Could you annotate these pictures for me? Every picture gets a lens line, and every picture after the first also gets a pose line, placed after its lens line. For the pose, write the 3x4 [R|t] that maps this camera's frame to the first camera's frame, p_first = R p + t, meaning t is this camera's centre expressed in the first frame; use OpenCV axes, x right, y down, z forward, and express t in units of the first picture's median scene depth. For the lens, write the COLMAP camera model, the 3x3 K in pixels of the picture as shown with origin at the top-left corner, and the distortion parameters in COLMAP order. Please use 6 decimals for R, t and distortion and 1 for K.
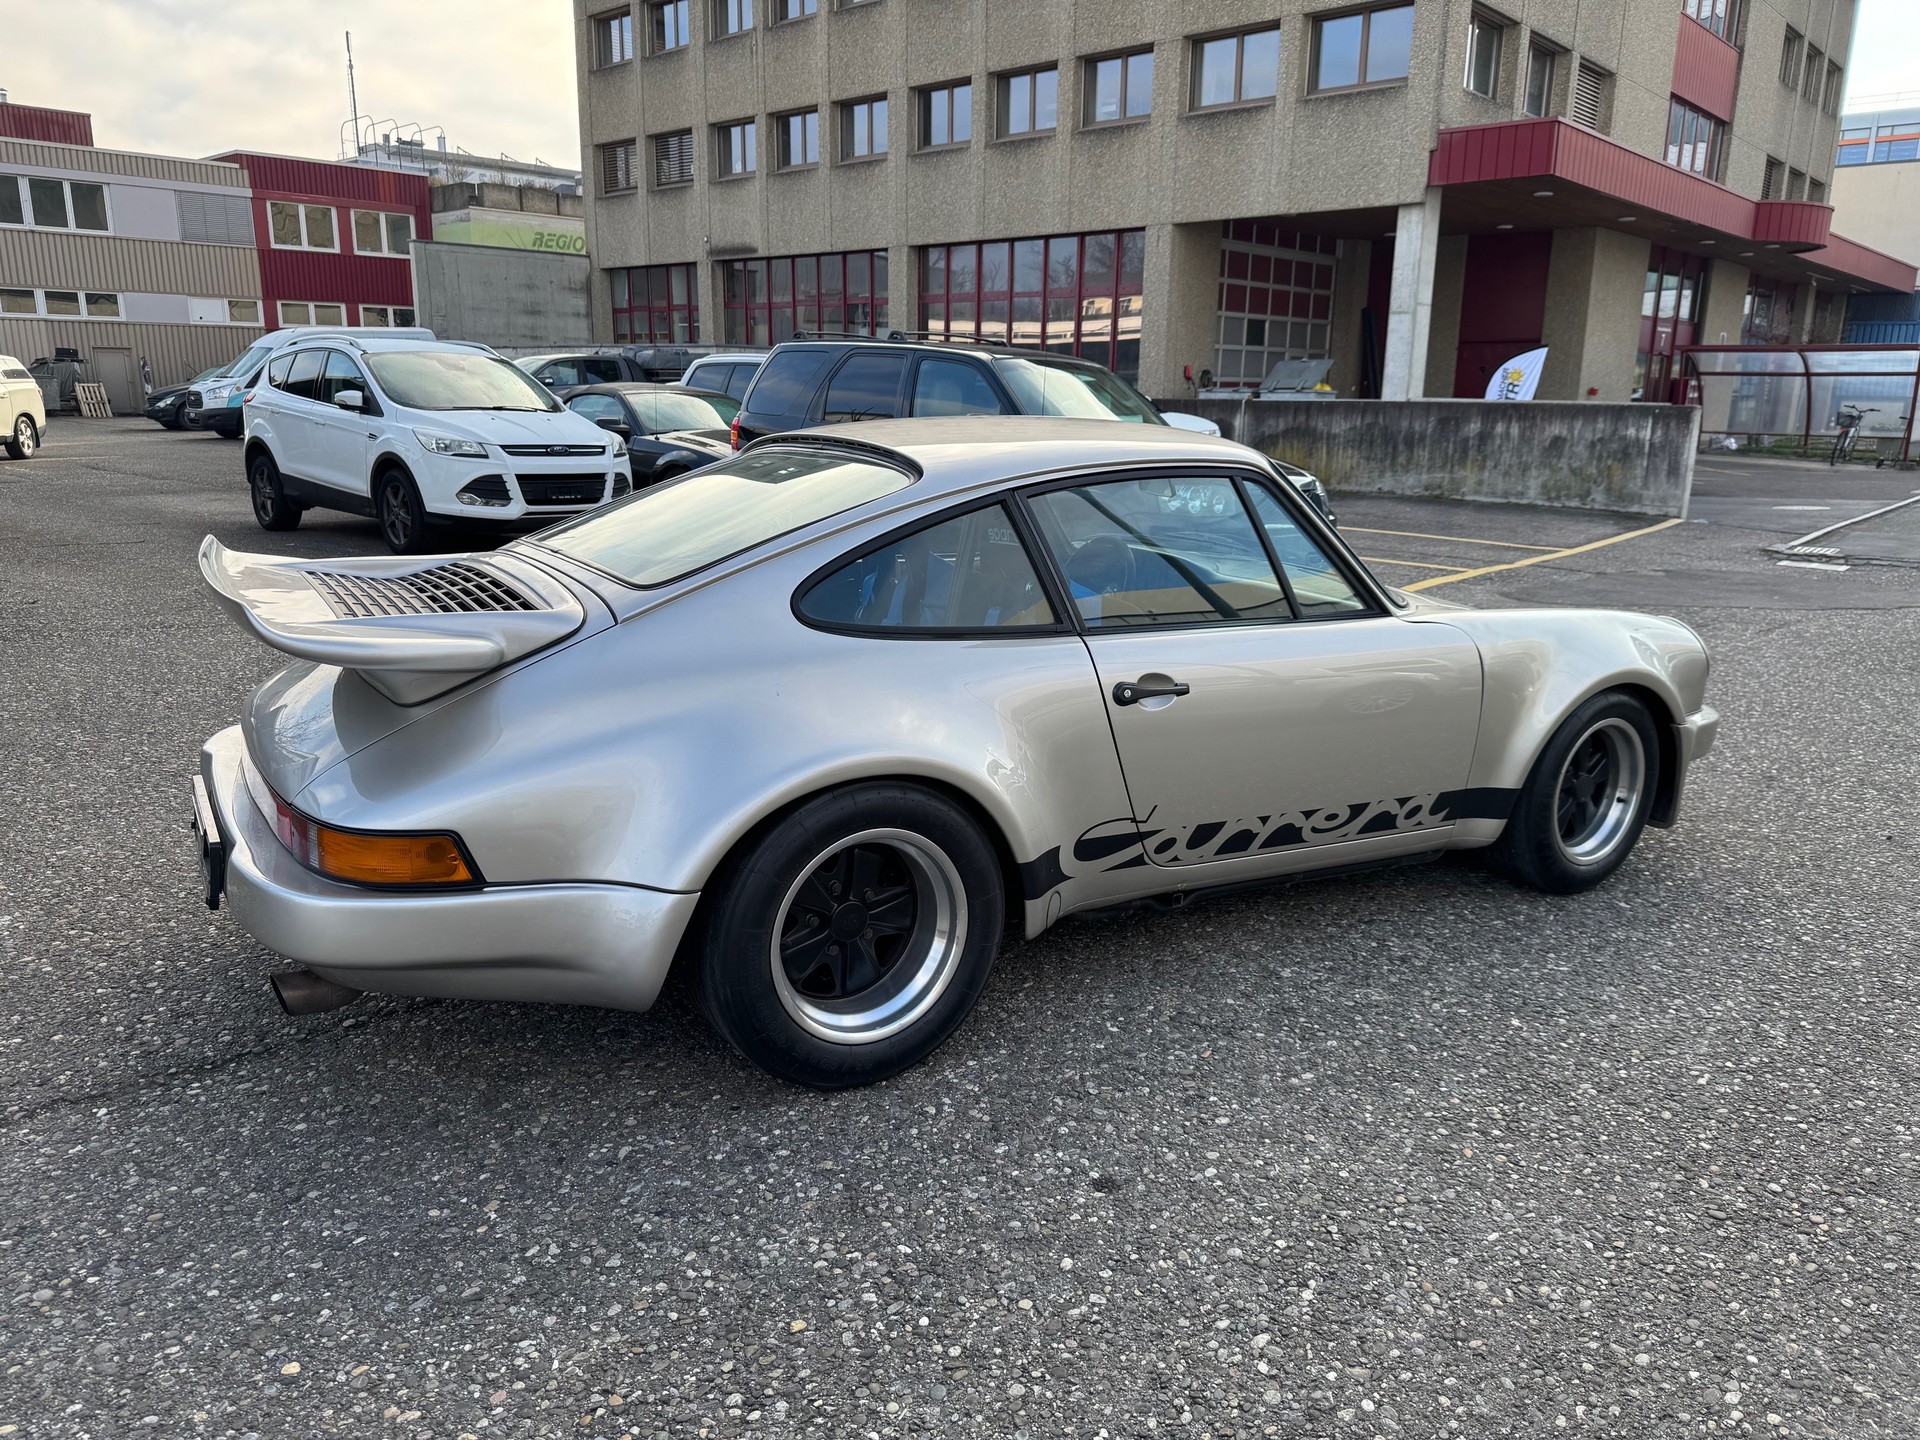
lens RADIAL K [[1359.7, 0, 966.0], [0, 1359.7, 716.0], [0, 0, 1]] dist [-0.004022, -0.000727]
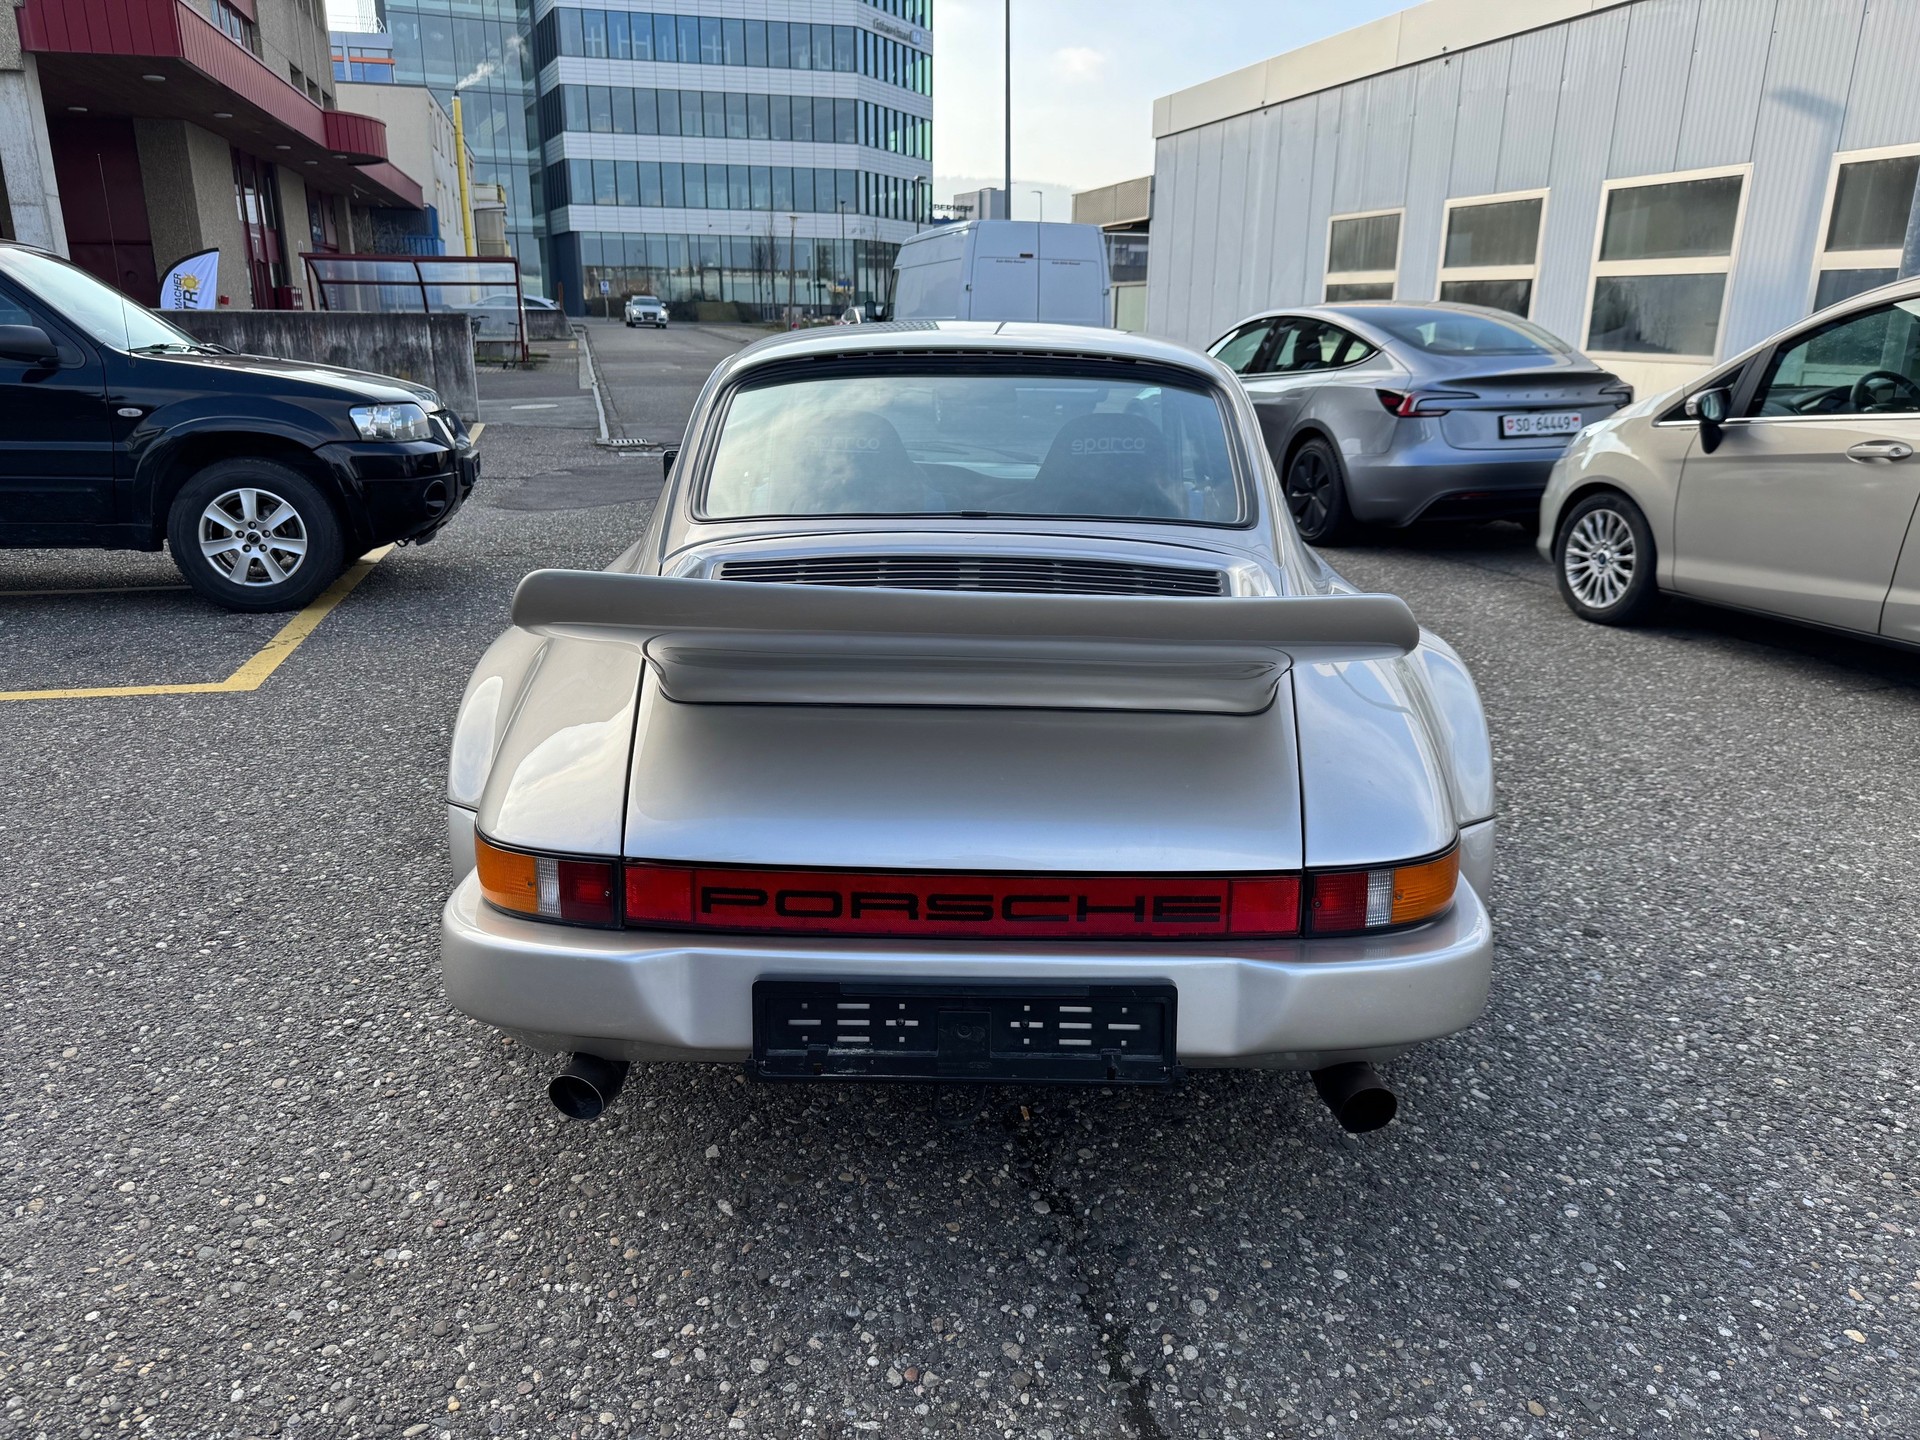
lens RADIAL K [[1359.7, 0, 966.0], [0, 1359.7, 716.0], [0, 0, 1]] dist [-0.004022, -0.000727]
pose [[0.540327, -0.244766, 0.805069, -0.118847], [0.193962, 0.967223, 0.163887, -0.017331], [-0.818795, 0.067600, 0.570092, 0.074513]]
